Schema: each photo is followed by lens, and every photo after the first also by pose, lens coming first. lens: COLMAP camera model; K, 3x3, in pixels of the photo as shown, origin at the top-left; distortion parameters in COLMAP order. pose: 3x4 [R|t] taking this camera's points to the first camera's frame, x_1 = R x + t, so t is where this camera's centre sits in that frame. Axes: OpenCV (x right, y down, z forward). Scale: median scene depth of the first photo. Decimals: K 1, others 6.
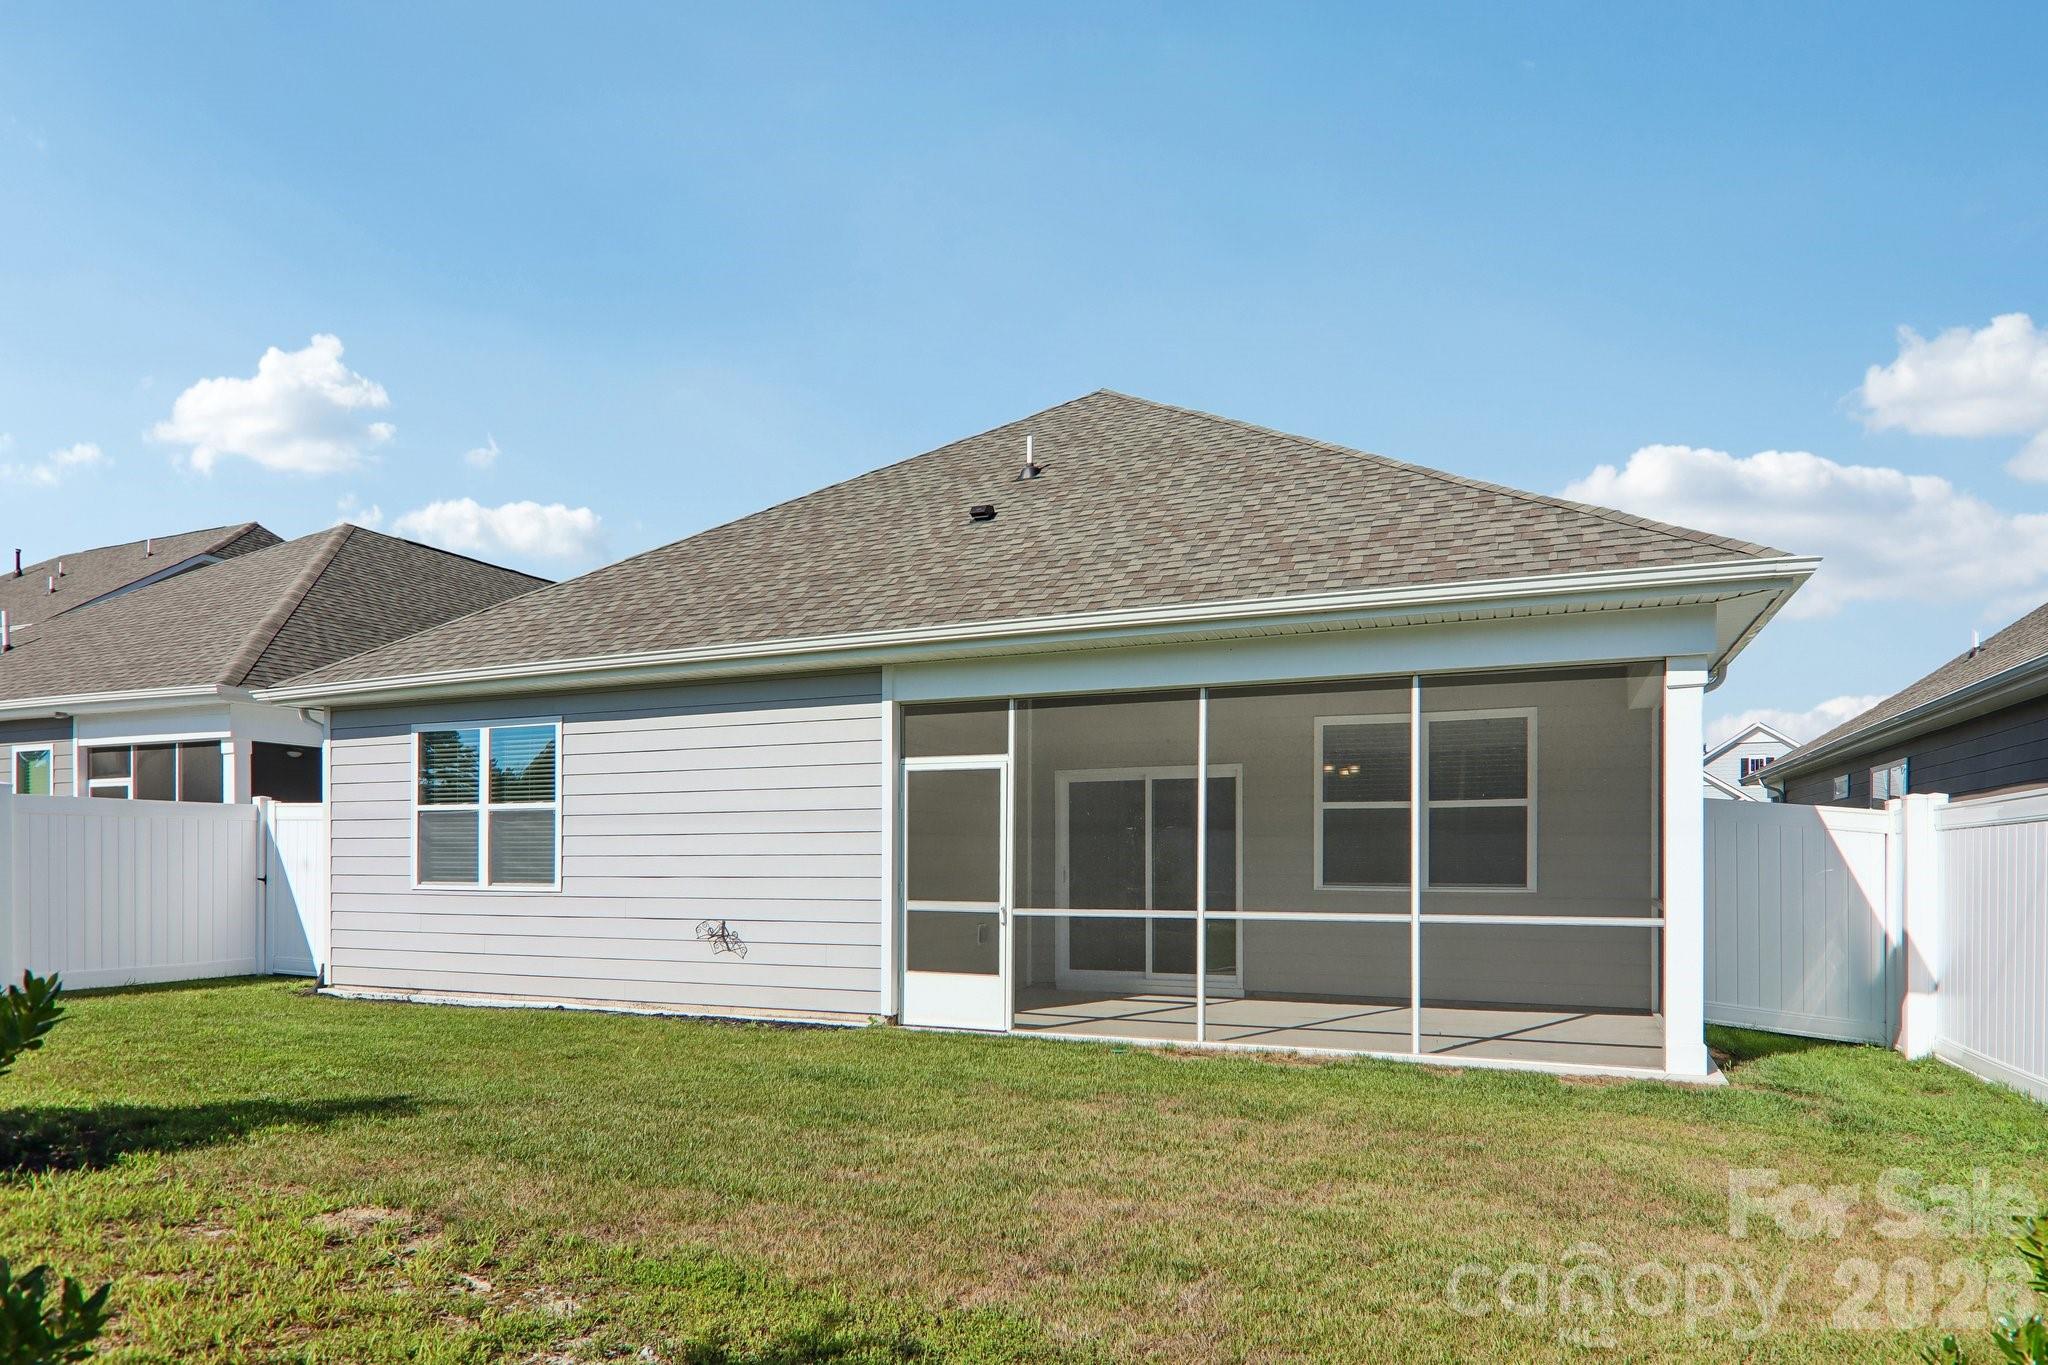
lens RADIAL K [[1125.9, 0, 1024.4], [0, 1125.9, 731.5], [0, 0, 1]] dist [-0.004291, -0.001026]
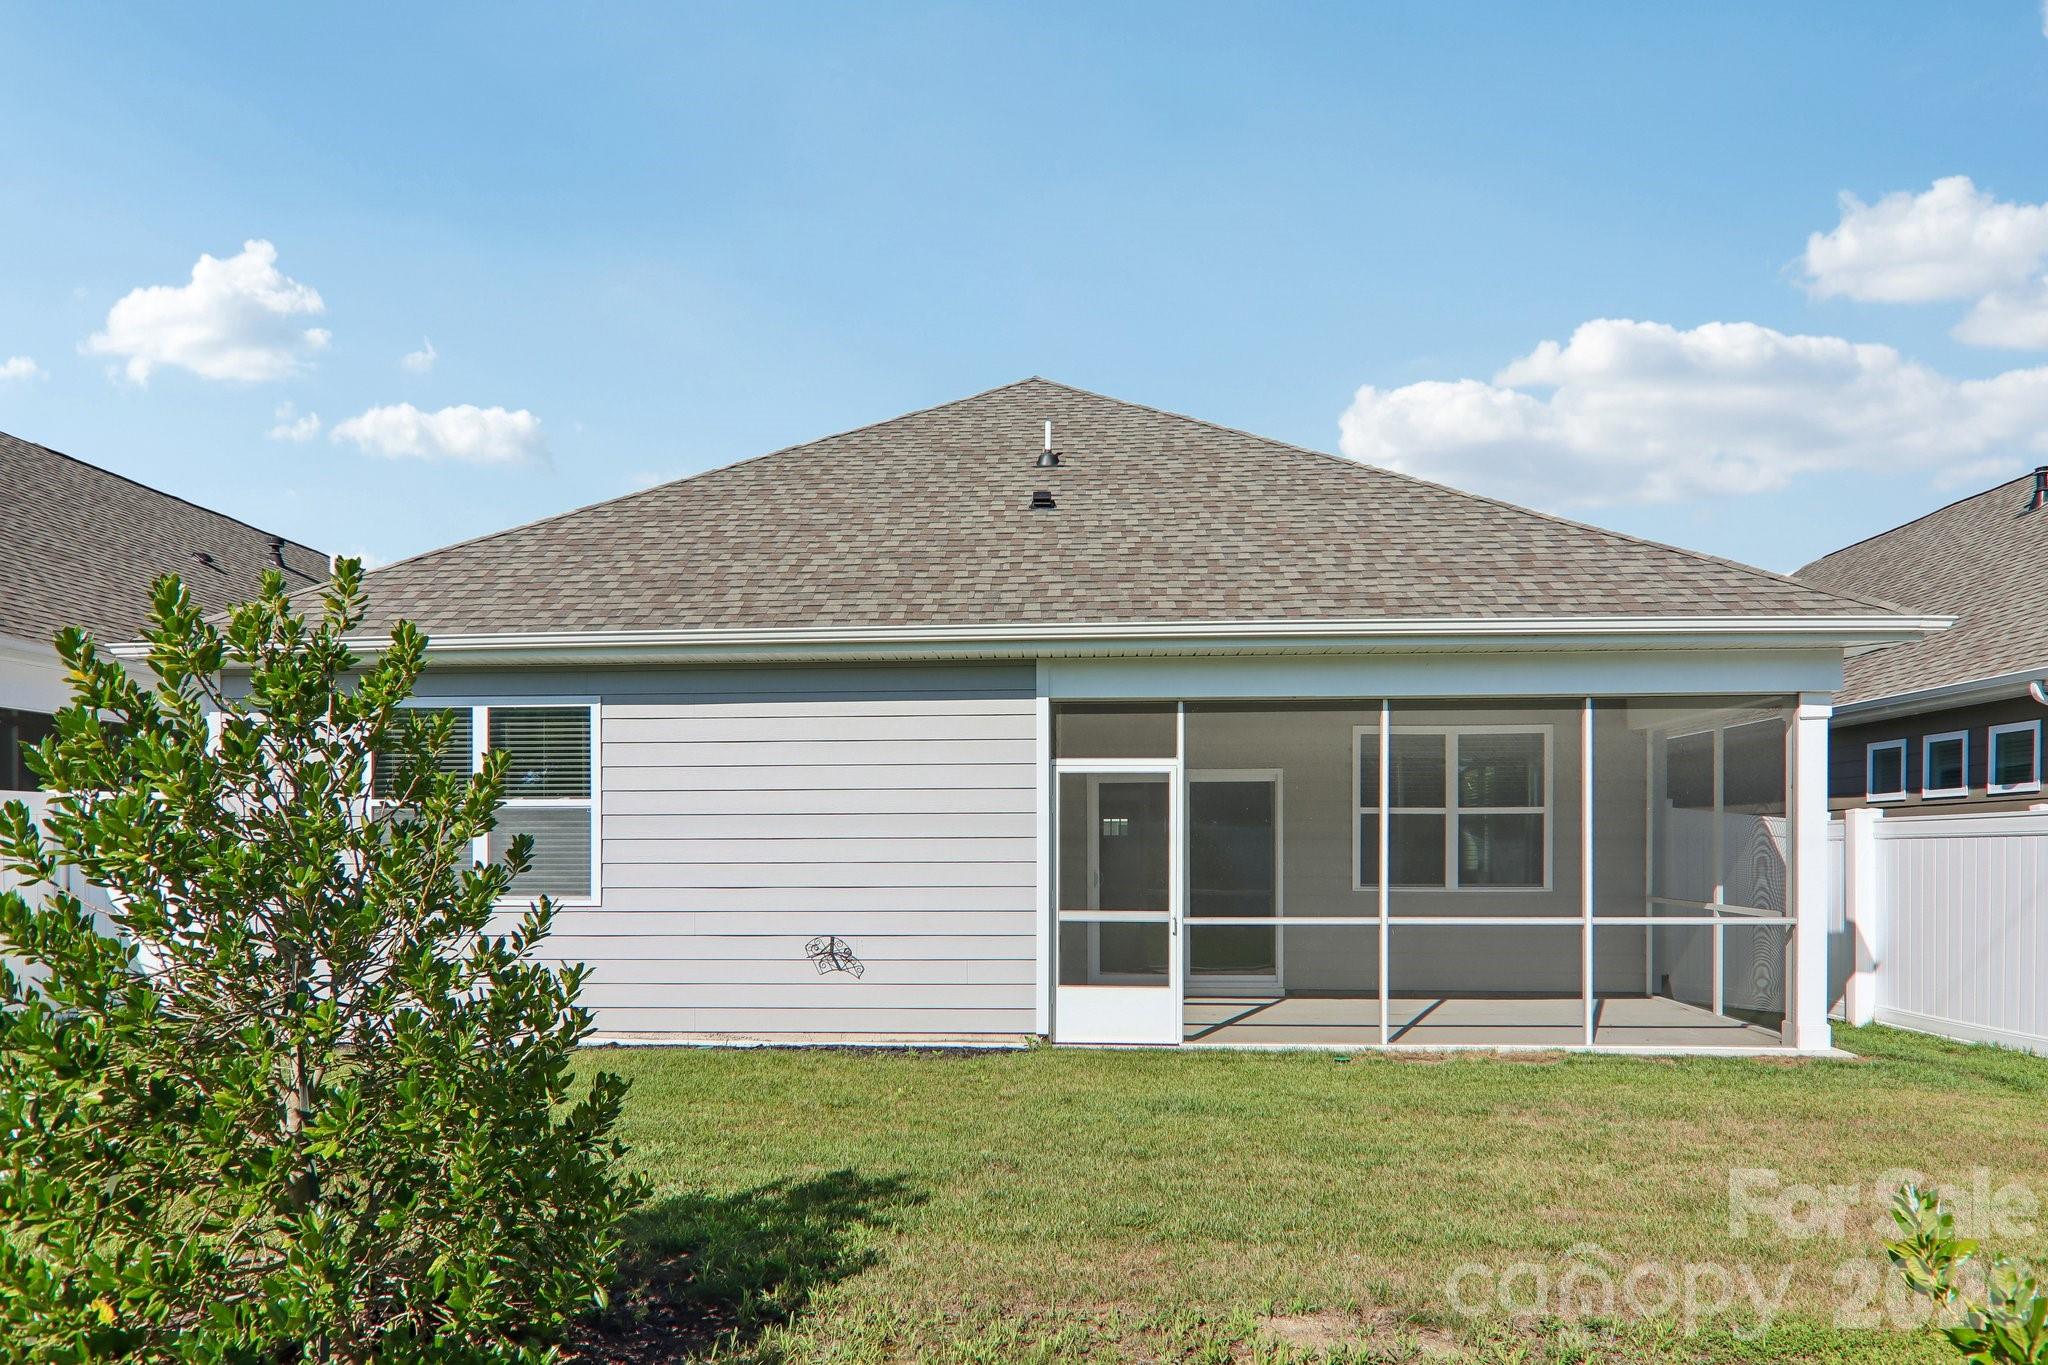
lens RADIAL K [[1154.7, 0, 1022.9], [0, 1154.7, 718.9], [0, 0, 1]] dist [0.003693, -0.018861]
pose [[0.947864, 0.034378, 0.316816, -0.448015], [-0.034763, 0.999386, -0.004438, -0.004577], [-0.316774, -0.006807, 0.948477, 0.096625]]
